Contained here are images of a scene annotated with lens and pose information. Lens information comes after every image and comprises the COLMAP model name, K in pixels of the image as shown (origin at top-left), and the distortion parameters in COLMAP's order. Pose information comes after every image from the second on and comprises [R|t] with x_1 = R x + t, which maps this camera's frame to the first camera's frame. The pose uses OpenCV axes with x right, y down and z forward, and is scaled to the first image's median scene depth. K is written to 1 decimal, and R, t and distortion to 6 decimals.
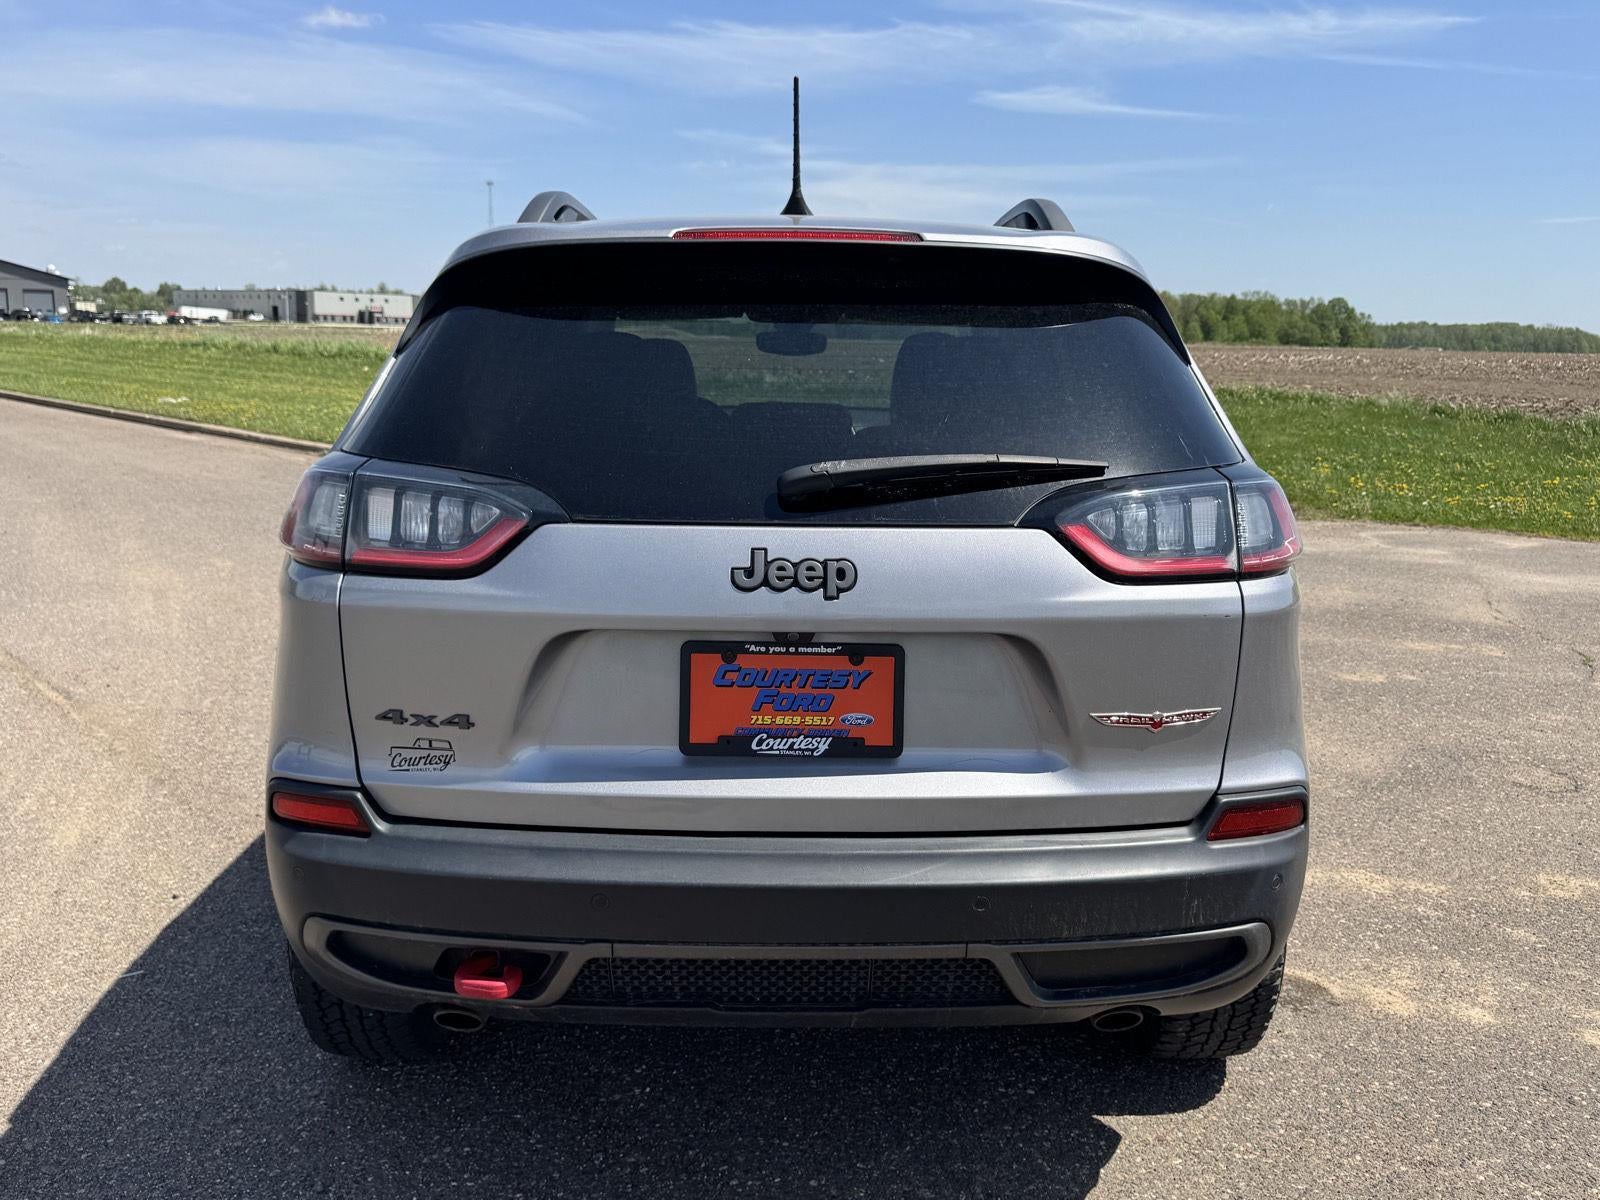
lens RADIAL K [[1337.6, 0, 800.0], [0, 1337.6, 607.1], [0, 0, 1]] dist [0.059709, -0.057174]
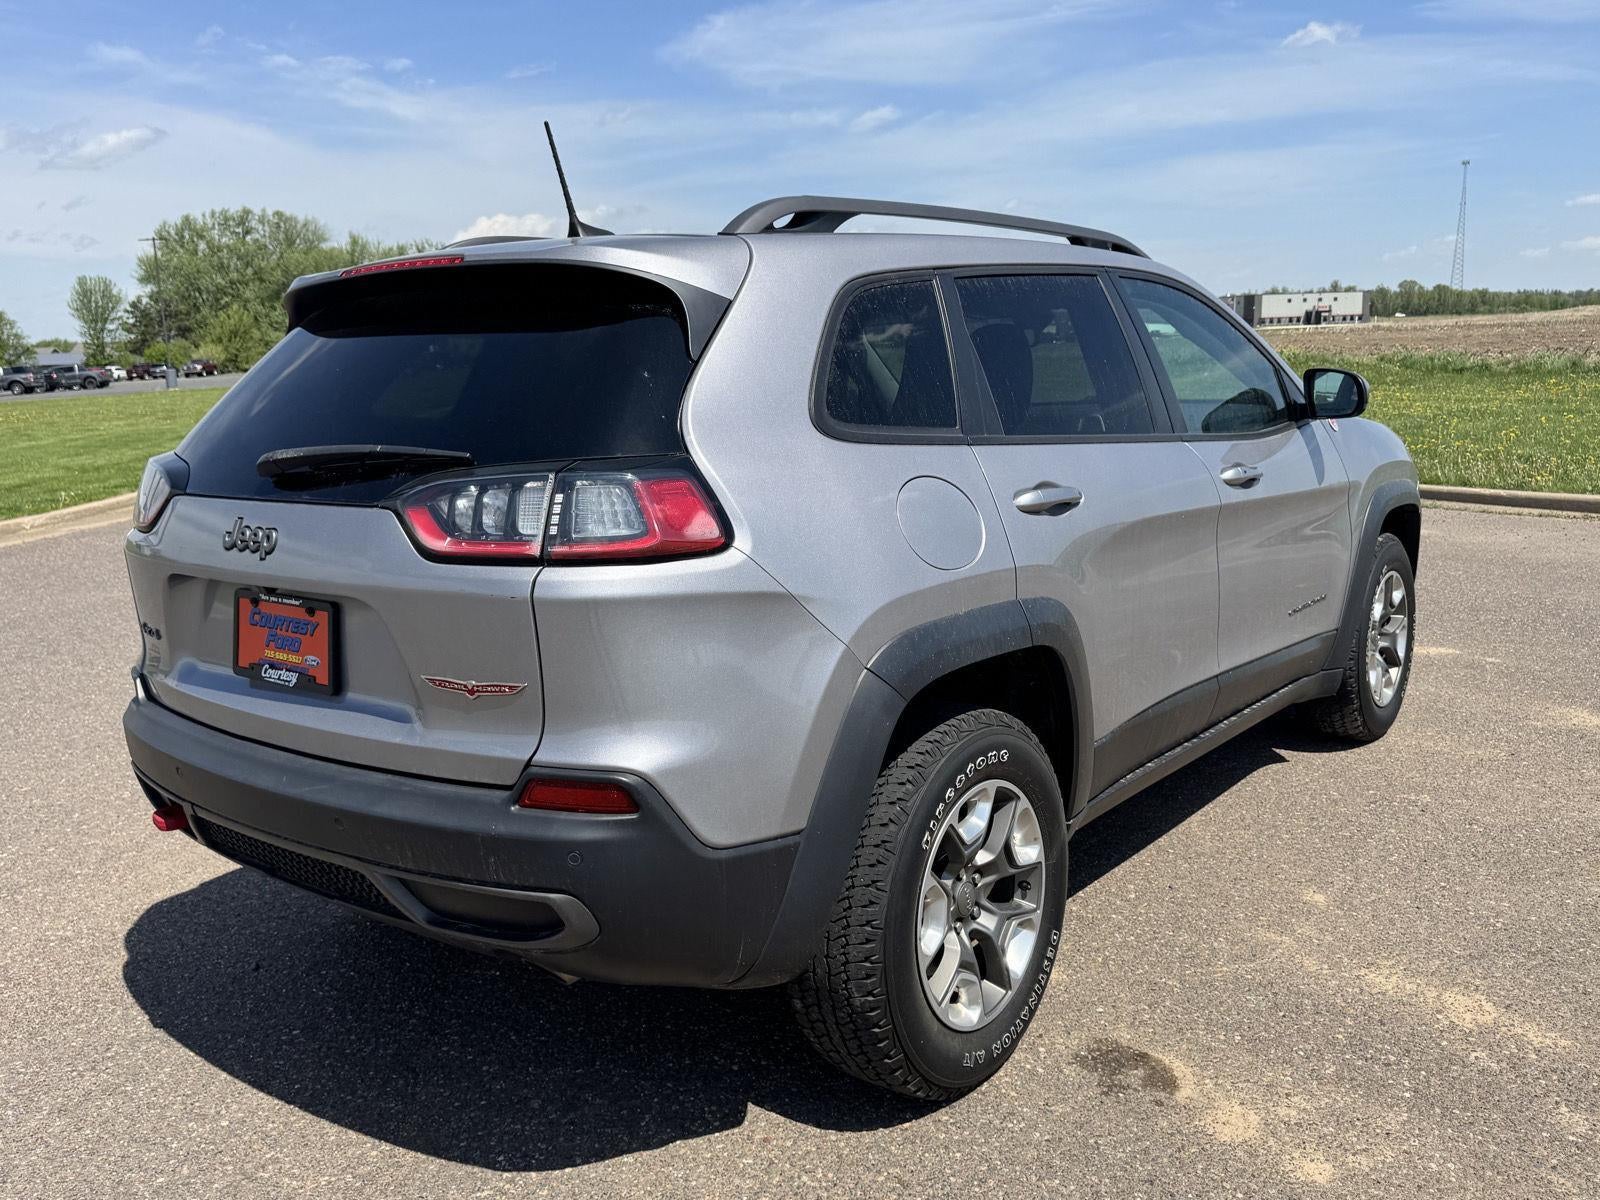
lens RADIAL K [[1337.6, 0, 803.8], [0, 1337.6, 599.1], [0, 0, 1]] dist [0.059709, -0.057174]
pose [[0.792786, 0.069192, -0.605560, 1.142996], [-0.075308, 0.997042, 0.015332, -0.025139], [0.604829, 0.033449, 0.795652, 0.289812]]
